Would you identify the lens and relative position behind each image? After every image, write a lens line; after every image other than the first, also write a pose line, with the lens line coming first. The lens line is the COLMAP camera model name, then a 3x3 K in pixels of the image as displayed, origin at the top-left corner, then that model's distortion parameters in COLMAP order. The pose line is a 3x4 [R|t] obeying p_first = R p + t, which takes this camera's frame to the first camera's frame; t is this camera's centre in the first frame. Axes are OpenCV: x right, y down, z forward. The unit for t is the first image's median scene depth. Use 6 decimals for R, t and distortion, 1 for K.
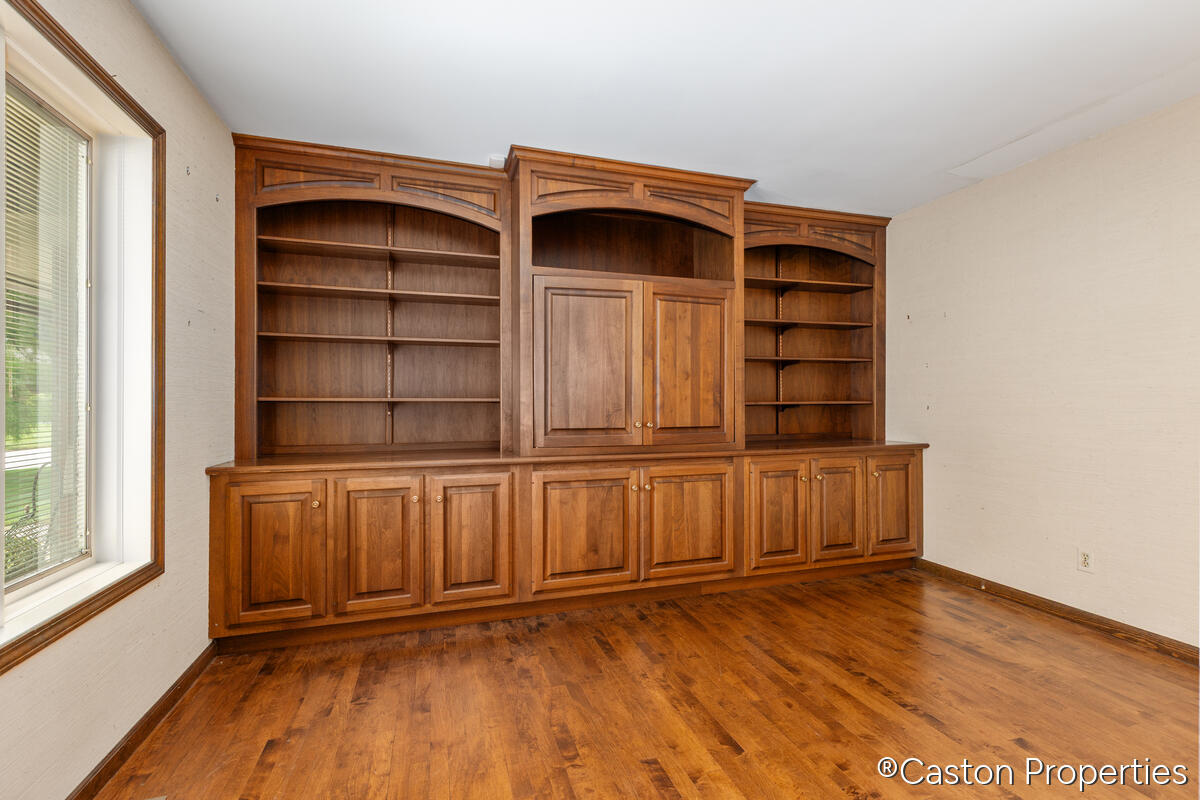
lens RADIAL K [[543.8, 0, 605.3], [0, 543.8, 398.2], [0, 0, 1]] dist [0.008386, -0.000538]
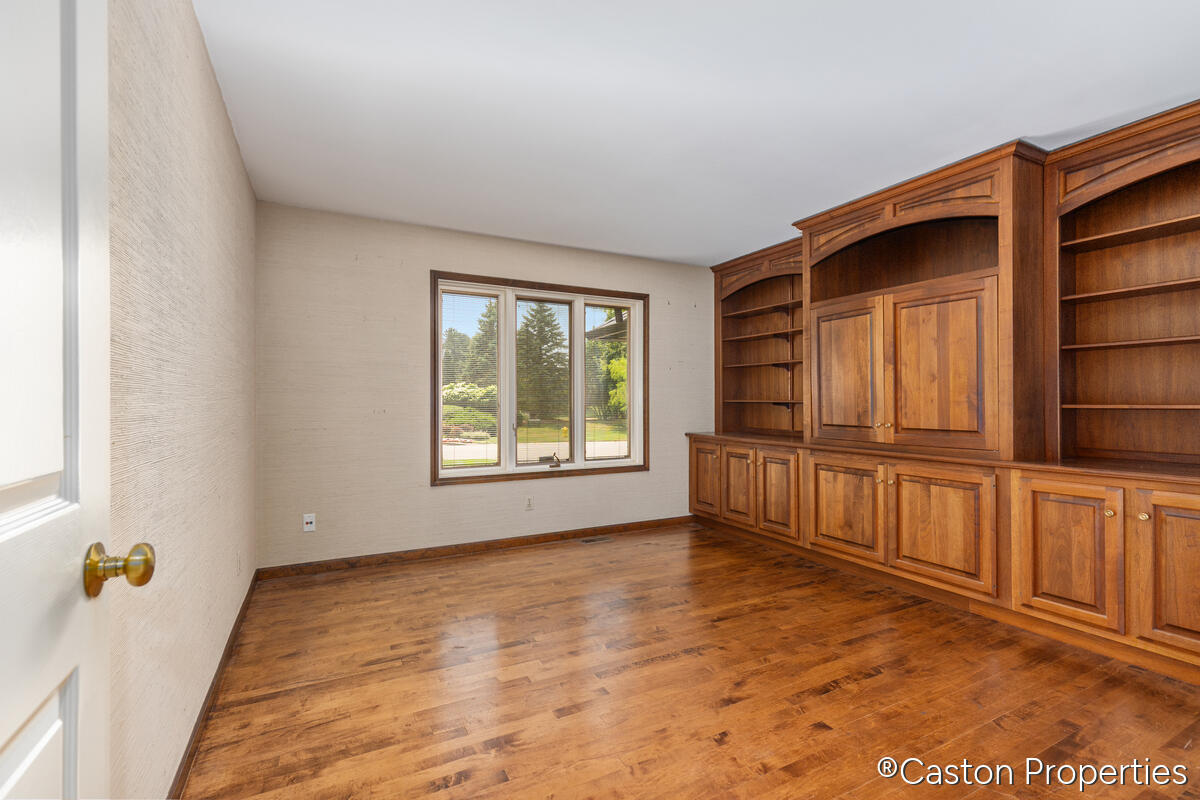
lens RADIAL K [[543.8, 0, 604.2], [0, 543.8, 399.9], [0, 0, 1]] dist [0.008386, -0.000538]
pose [[0.167981, -0.000080, -0.985790, 1.066279], [0.008361, 0.999964, 0.001344, -0.007910], [0.985755, -0.008468, 0.167975, 0.248788]]
